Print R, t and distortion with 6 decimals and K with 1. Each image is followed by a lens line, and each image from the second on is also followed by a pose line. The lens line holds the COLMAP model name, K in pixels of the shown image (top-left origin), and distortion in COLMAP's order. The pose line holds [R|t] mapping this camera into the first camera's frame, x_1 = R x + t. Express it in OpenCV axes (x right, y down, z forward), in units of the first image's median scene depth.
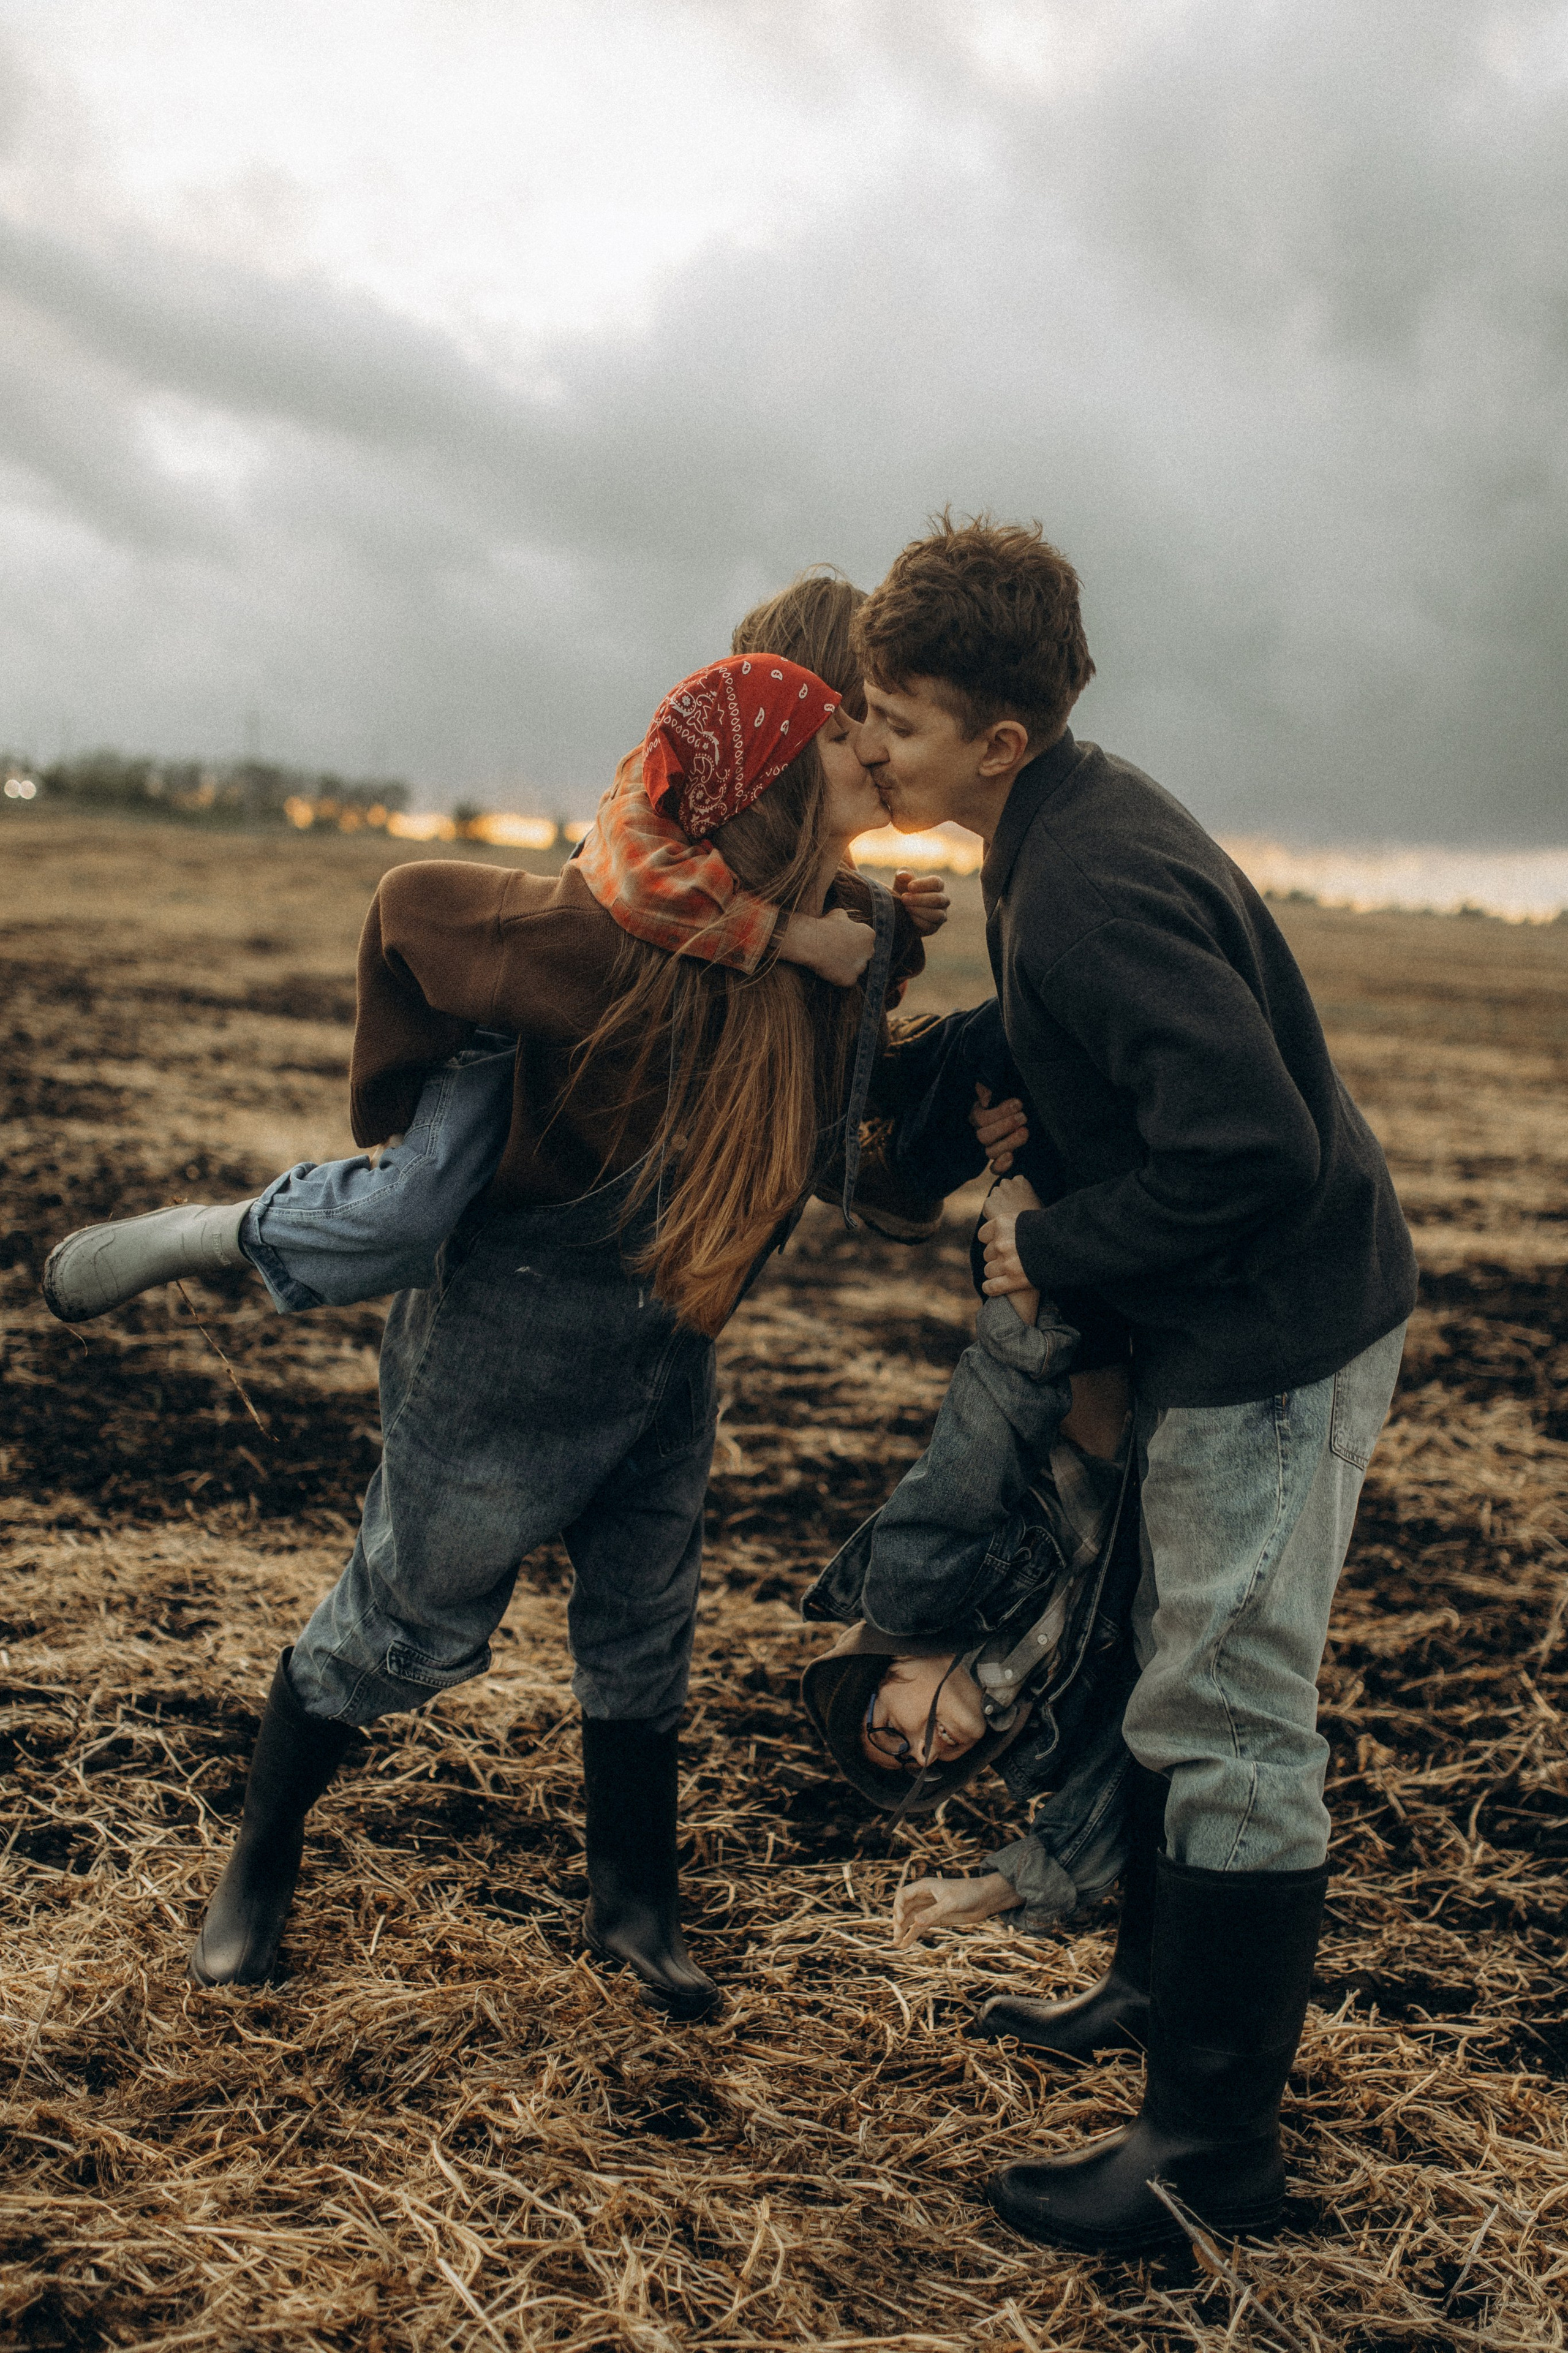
lens RADIAL K [[2328.2, 0, 784.0], [0, 2328.2, 1176.5], [0, 0, 1]] dist [0.061256, -0.127484]
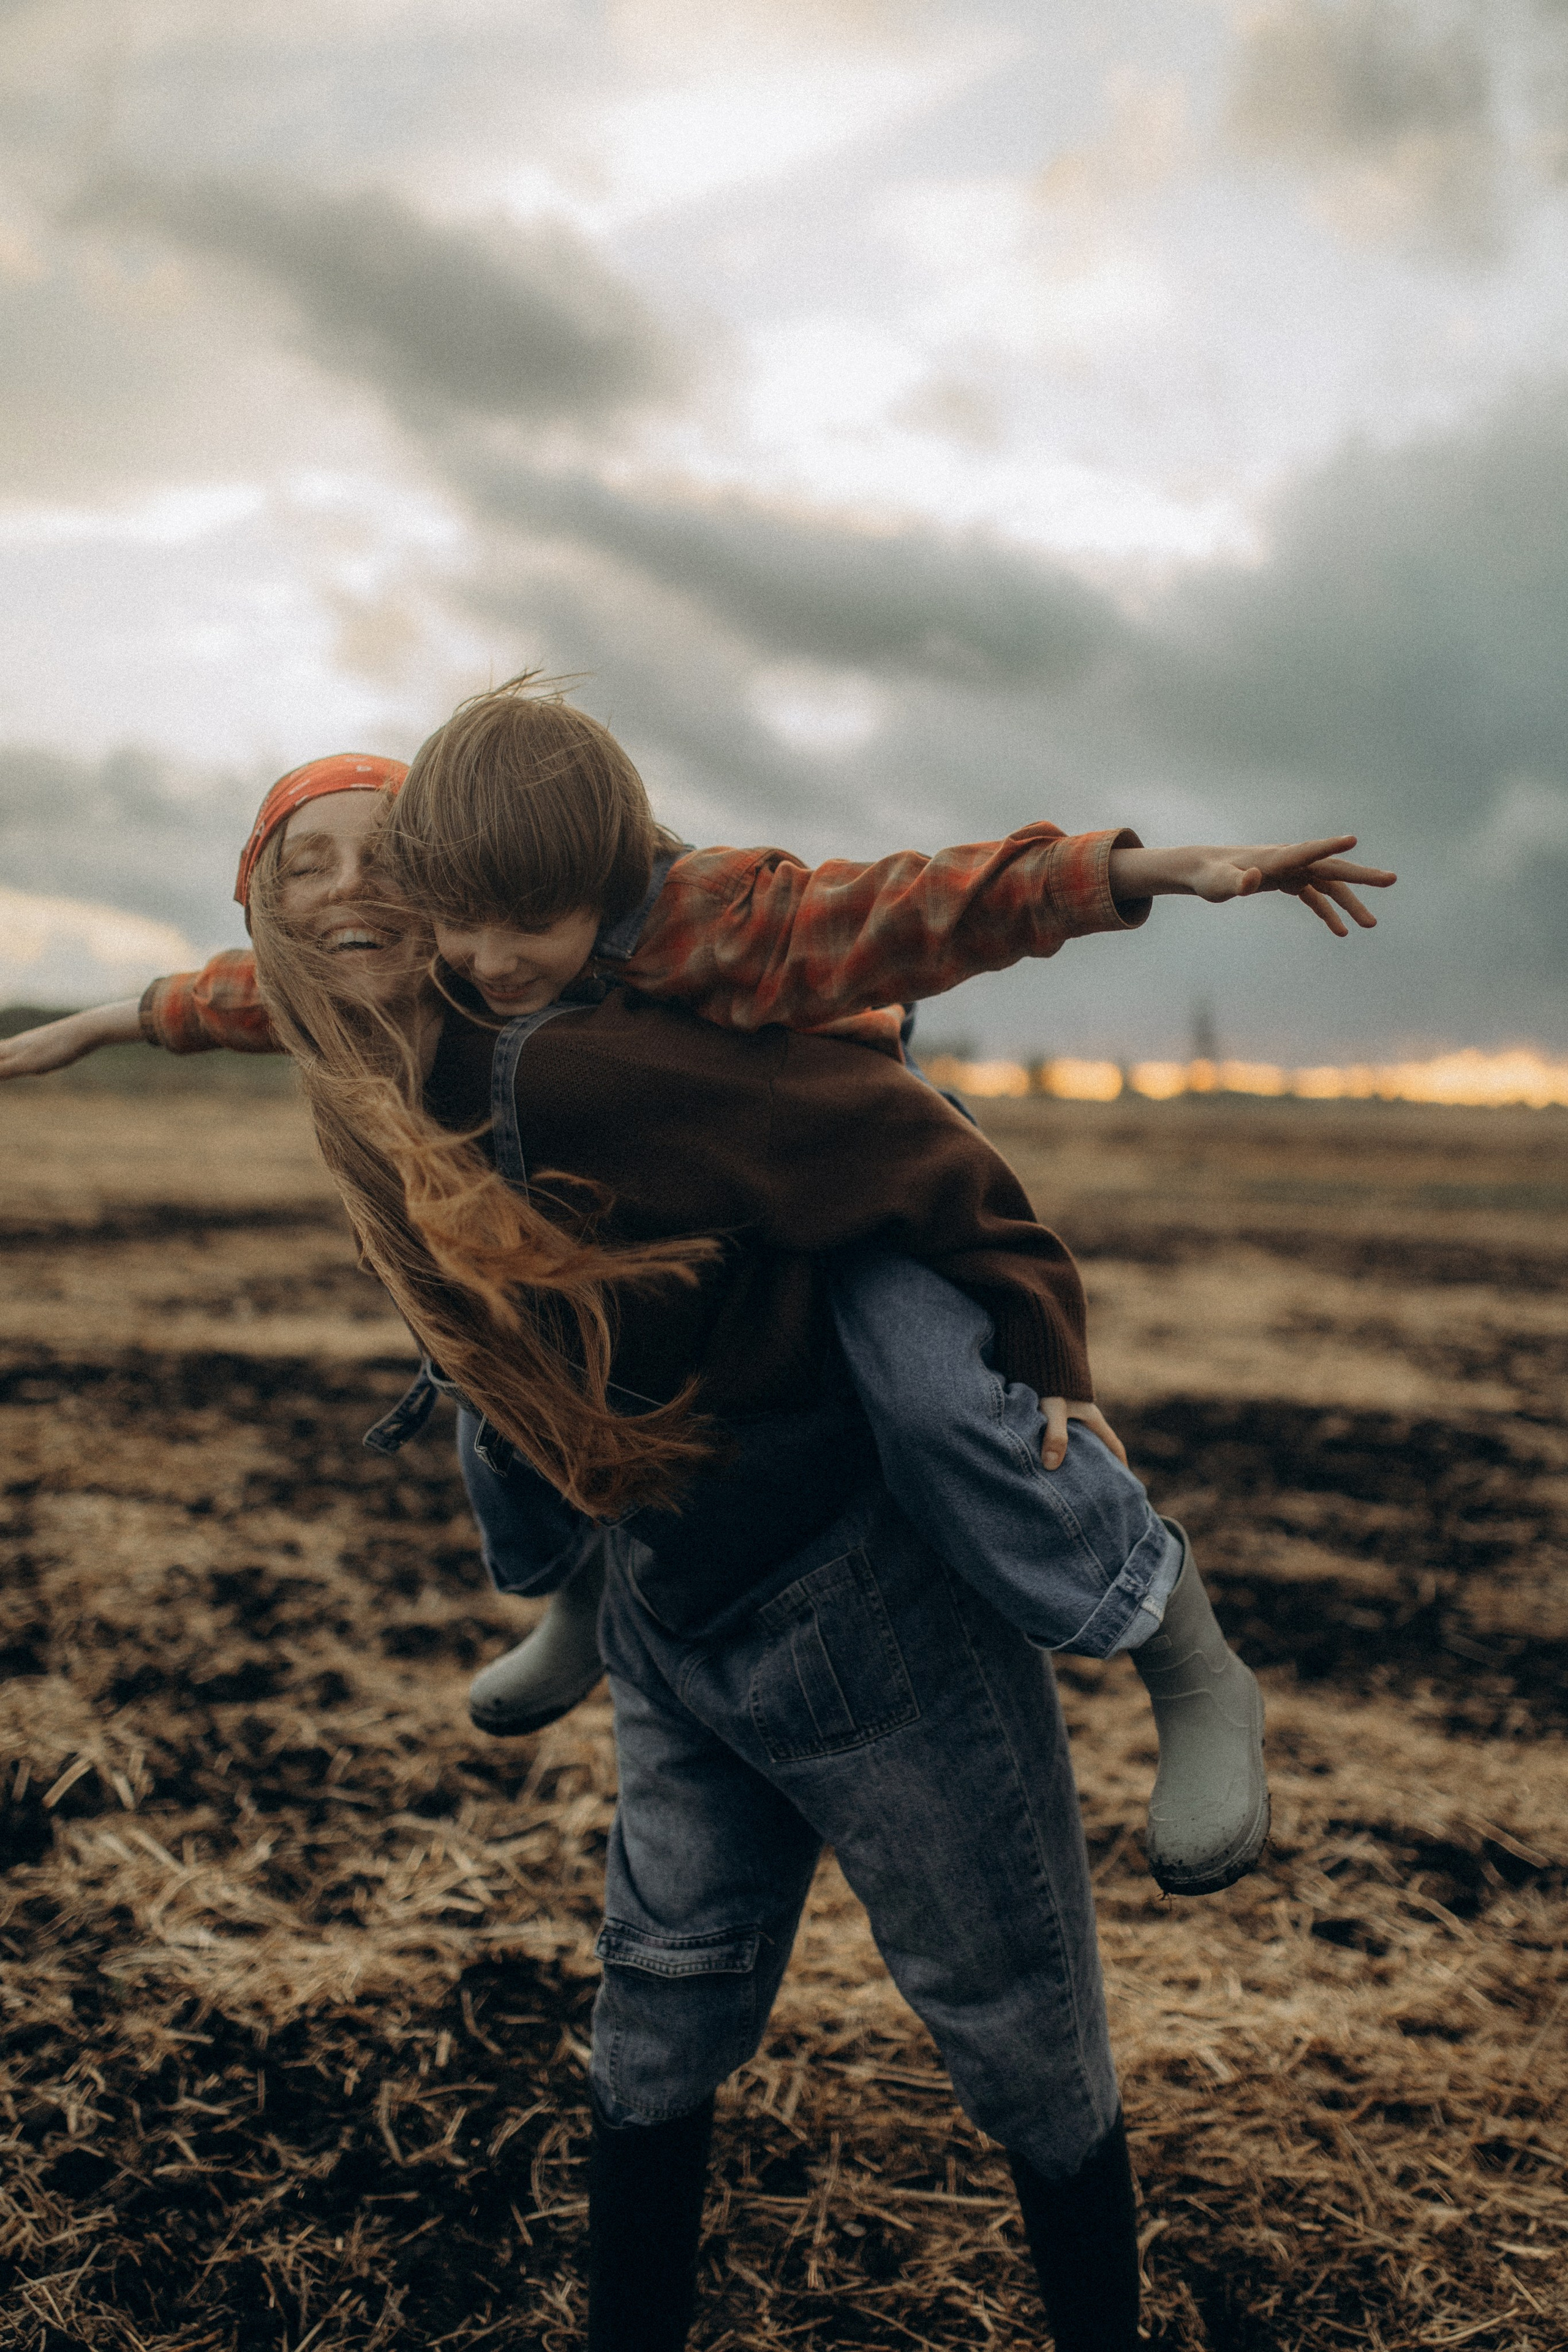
lens RADIAL K [[2252.5, 0, 779.3], [0, 2252.5, 1193.8], [0, 0, 1]] dist [0.071790, -0.143930]
pose [[0.969841, -0.024951, -0.242457, -0.230631], [0.001430, 0.995312, -0.096708, 0.021164], [0.243733, 0.093445, 0.965330, -0.149806]]
